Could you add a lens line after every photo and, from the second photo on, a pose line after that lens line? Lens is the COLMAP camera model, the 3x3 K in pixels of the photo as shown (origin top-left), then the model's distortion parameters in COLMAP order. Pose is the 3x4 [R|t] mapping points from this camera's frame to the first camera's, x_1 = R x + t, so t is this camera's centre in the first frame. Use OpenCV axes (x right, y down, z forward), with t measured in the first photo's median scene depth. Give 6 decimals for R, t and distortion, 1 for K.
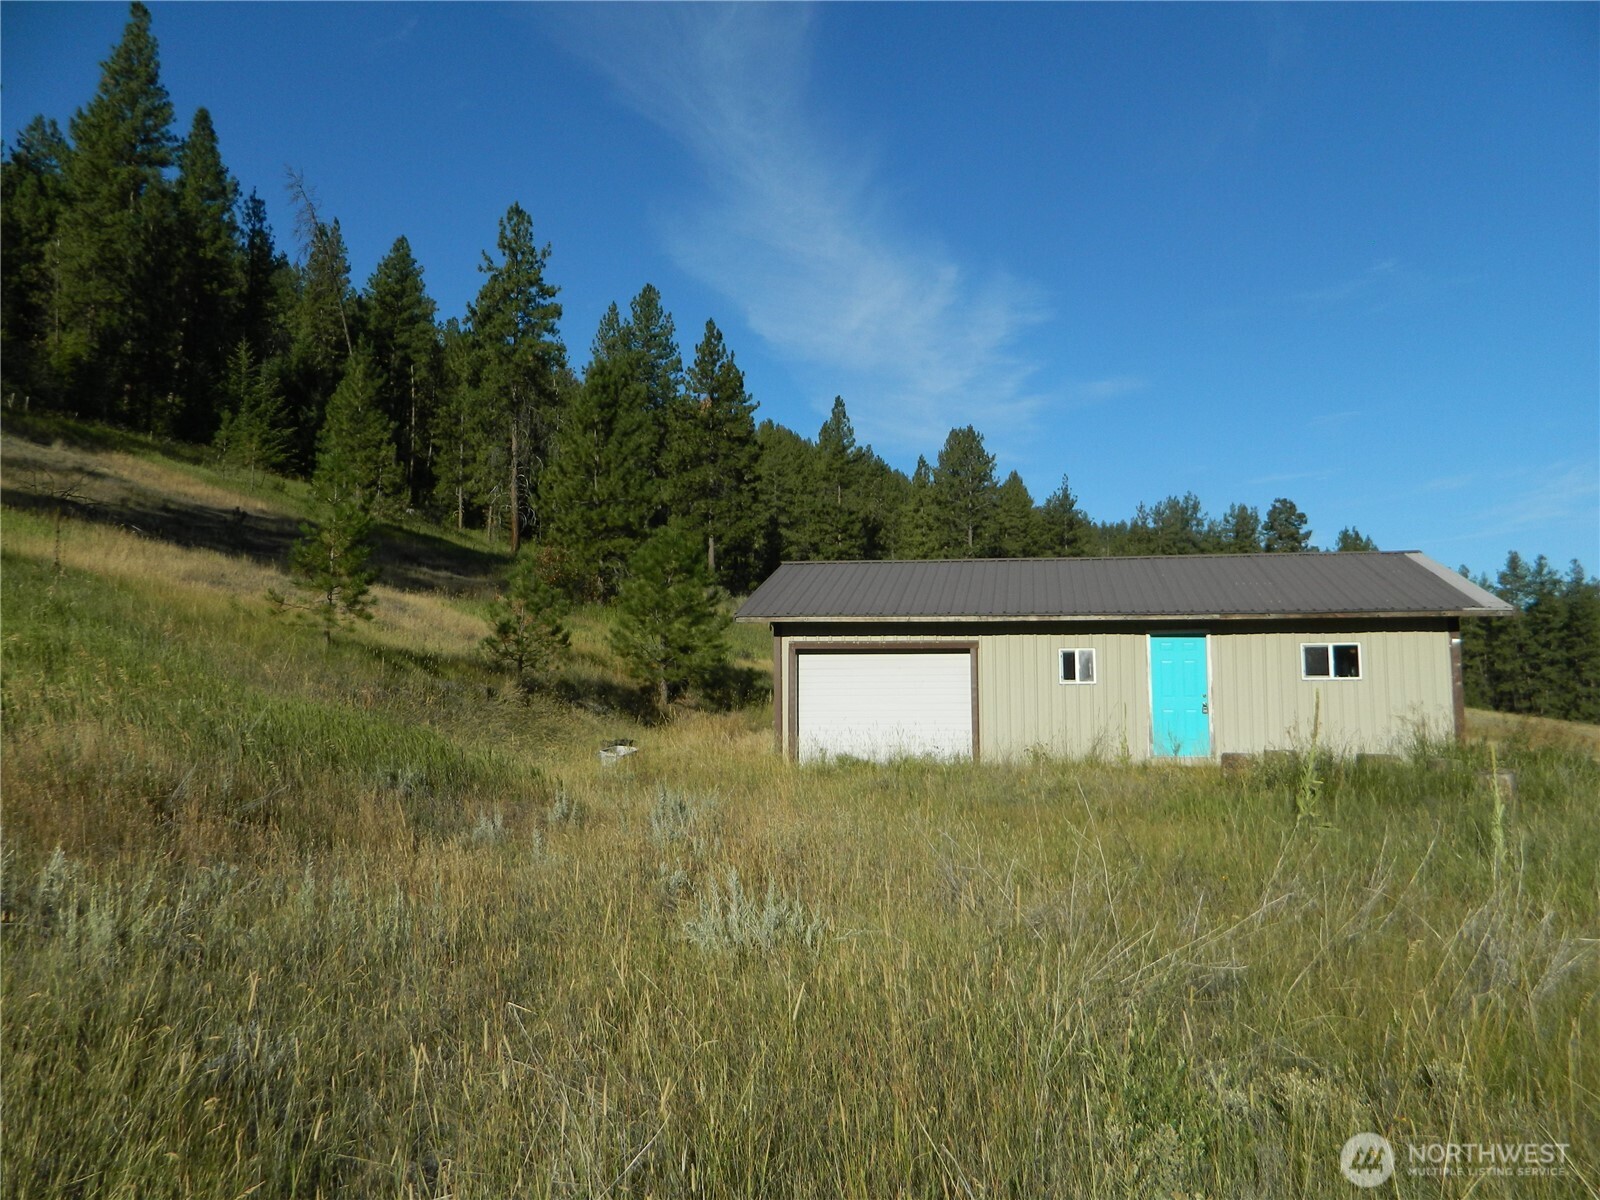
lens RADIAL K [[1183.7, 0, 800.0], [0, 1183.7, 600.0], [0, 0, 1]] dist [0.002401, 0.003094]
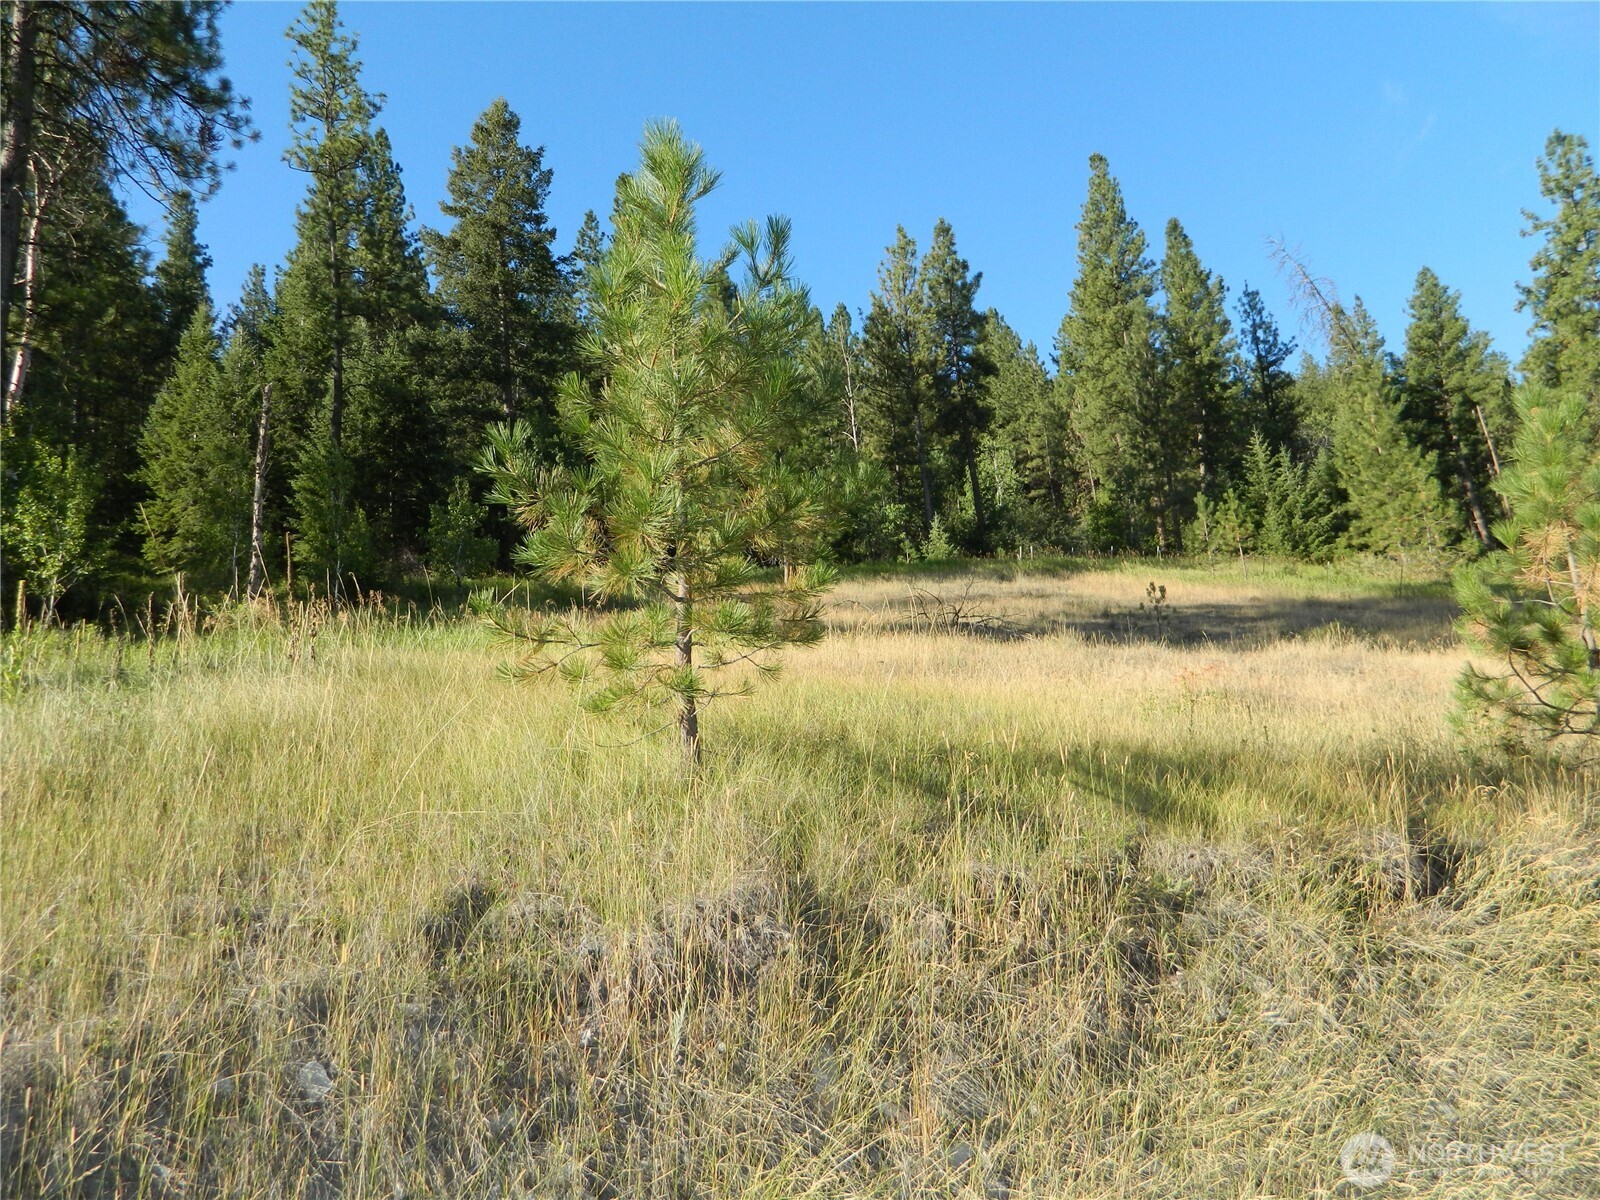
lens RADIAL K [[1183.7, 0, 800.0], [0, 1183.7, 600.0], [0, 0, 1]] dist [0.002401, 0.003094]
pose [[0.618130, -0.225112, -0.753153, -0.037931], [0.148183, 0.974309, -0.169596, 0.001035], [0.771983, -0.006773, 0.635608, 0.158732]]
